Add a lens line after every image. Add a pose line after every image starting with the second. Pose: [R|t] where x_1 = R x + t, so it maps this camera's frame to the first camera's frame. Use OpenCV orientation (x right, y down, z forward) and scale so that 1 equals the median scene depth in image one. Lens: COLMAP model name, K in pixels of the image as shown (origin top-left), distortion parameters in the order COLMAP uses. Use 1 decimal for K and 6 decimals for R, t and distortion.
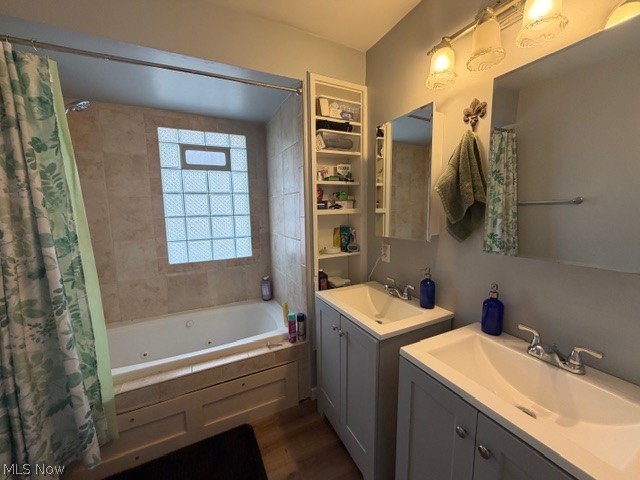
lens RADIAL K [[252.7, 0, 317.2], [0, 252.7, 240.1], [0, 0, 1]] dist [-0.003255, -0.000112]
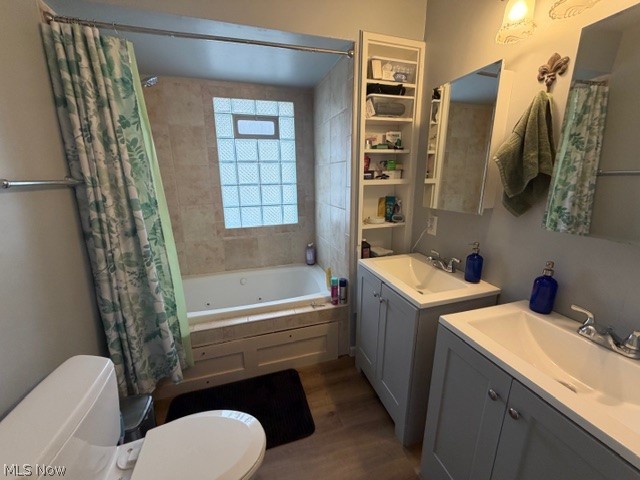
lens RADIAL K [[252.7, 0, 317.2], [0, 252.7, 240.1], [0, 0, 1]] dist [-0.003255, -0.000112]
pose [[0.986618, 0.044941, -0.156732, -0.015771], [-0.024966, 0.991568, 0.127160, -0.005397], [0.161125, -0.121545, 0.979421, -0.047134]]
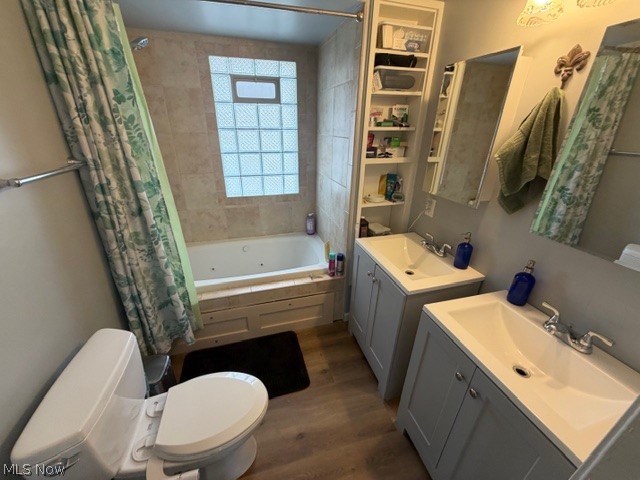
lens RADIAL K [[252.7, 0, 317.2], [0, 252.7, 240.1], [0, 0, 1]] dist [-0.003255, -0.000112]
pose [[0.983587, 0.102017, -0.148826, -0.008122], [-0.052978, 0.951749, 0.302271, -0.122169], [0.172481, -0.289425, 0.941532, -0.063294]]
